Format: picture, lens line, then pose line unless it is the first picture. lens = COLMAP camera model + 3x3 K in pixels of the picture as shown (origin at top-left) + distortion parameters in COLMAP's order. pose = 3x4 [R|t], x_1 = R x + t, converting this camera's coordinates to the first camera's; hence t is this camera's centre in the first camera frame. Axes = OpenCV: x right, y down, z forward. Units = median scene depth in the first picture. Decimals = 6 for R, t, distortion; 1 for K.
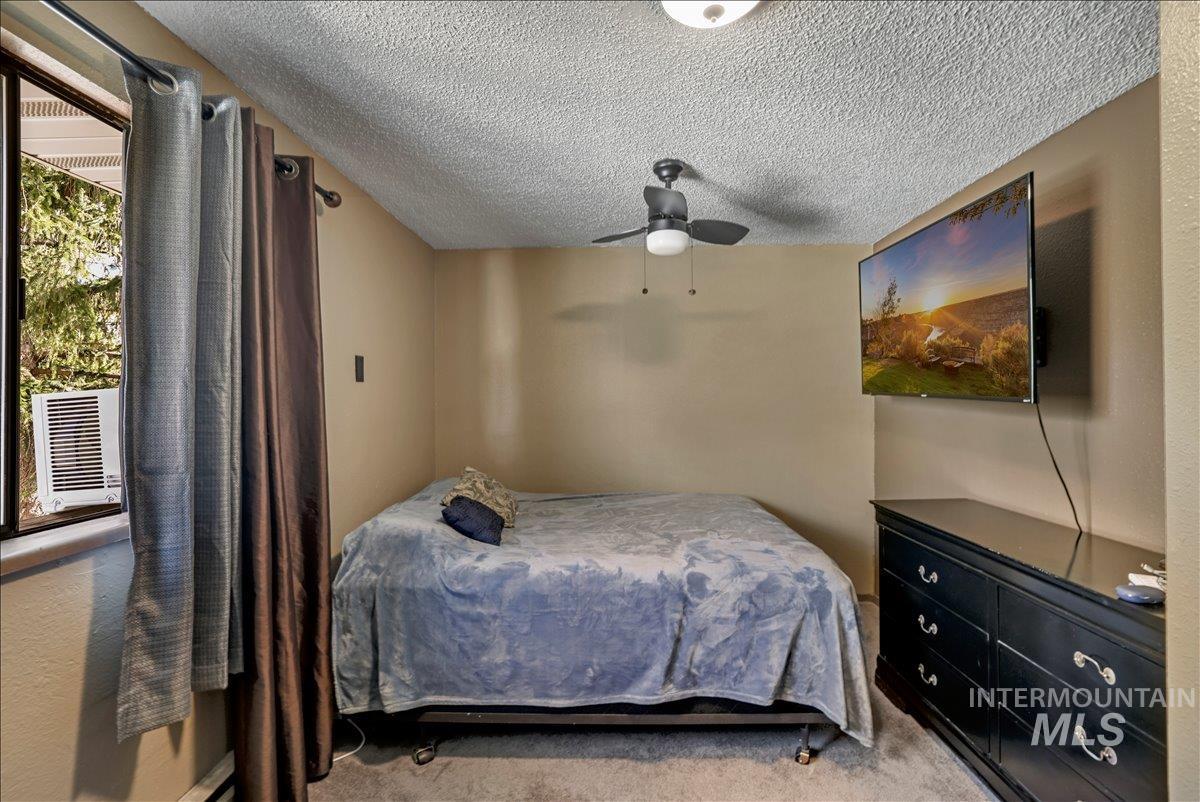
lens RADIAL K [[530.4, 0, 602.9], [0, 530.4, 394.6], [0, 0, 1]] dist [-0.052447, 0.021271]
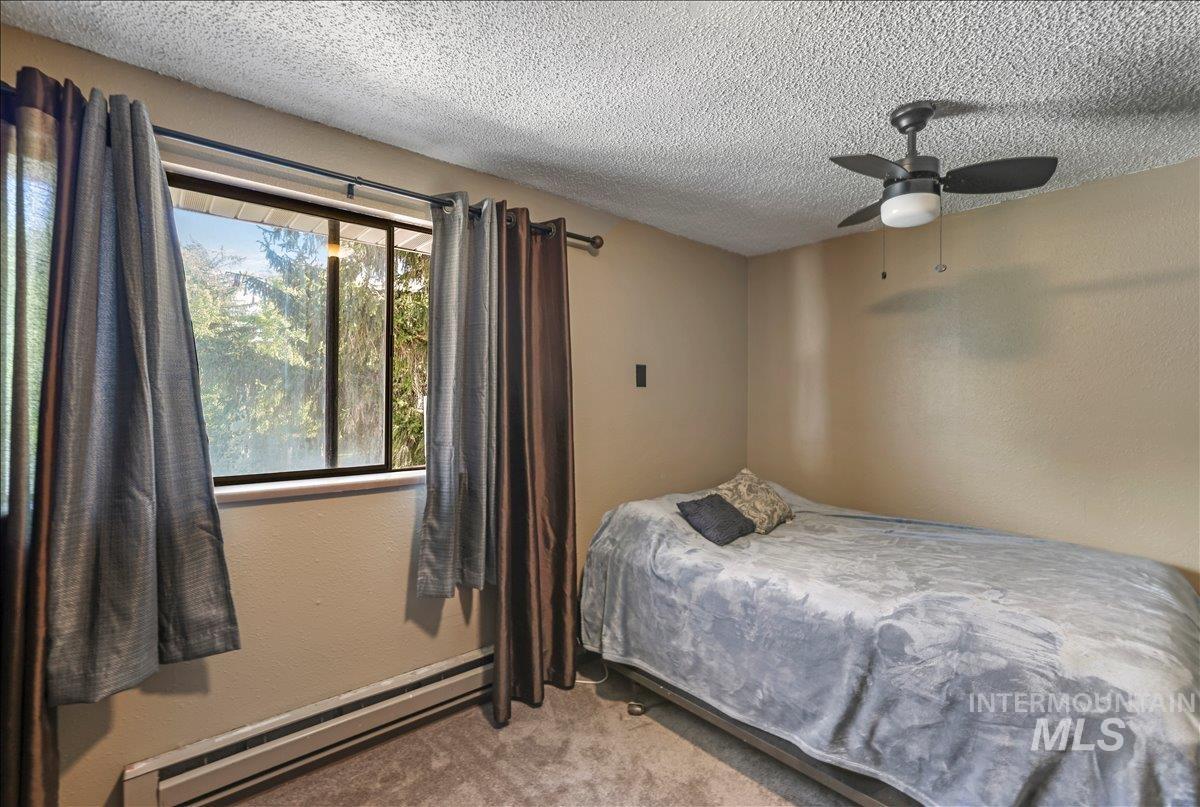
lens RADIAL K [[534.8, 0, 598.2], [0, 534.8, 401.0], [0, 0, 1]] dist [-0.050777, 0.024007]
pose [[0.674193, 0.014162, -0.738420, 0.465437], [-0.007038, 0.999894, 0.012751, -0.009085], [0.738522, -0.003399, 0.674221, 0.143435]]
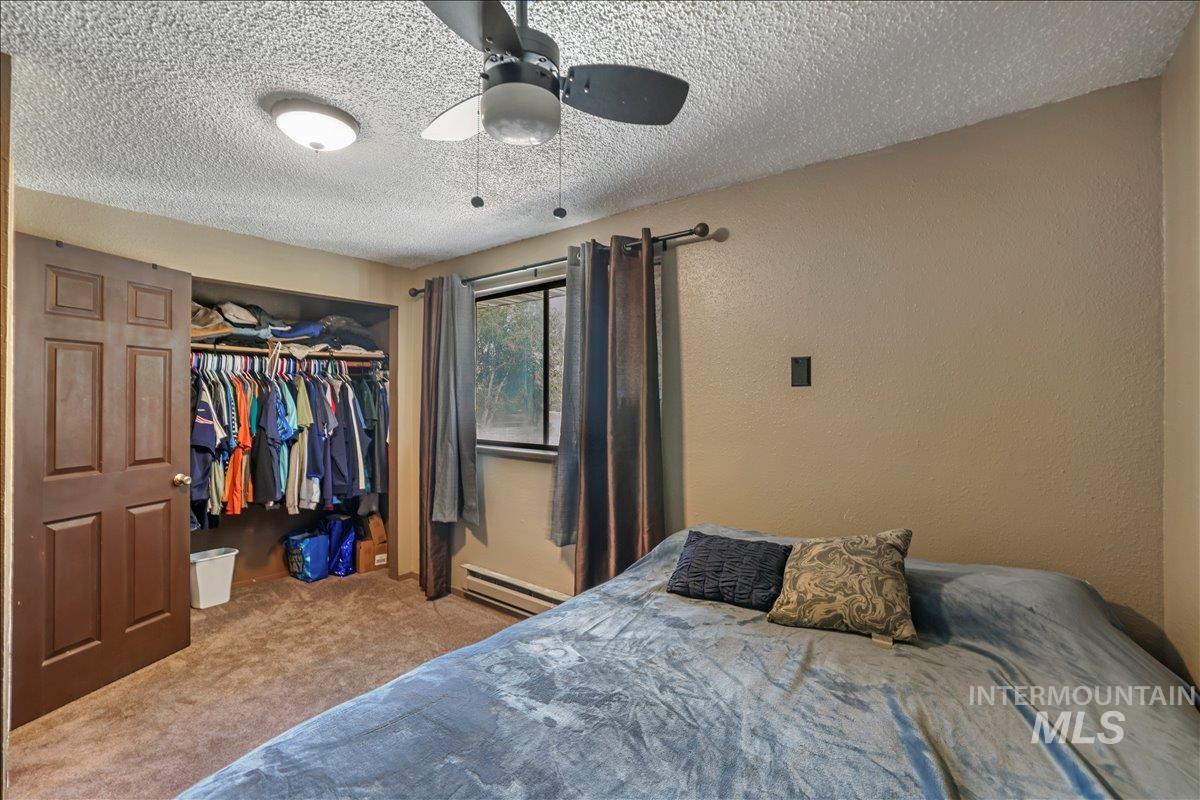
lens RADIAL K [[530.4, 0, 602.9], [0, 530.4, 393.6], [0, 0, 1]] dist [-0.052447, 0.021271]
pose [[-0.608129, -0.000310, -0.793838, 0.559911], [0.005933, 0.999970, -0.004936, -0.011750], [0.793816, -0.007711, -0.608109, 1.527617]]
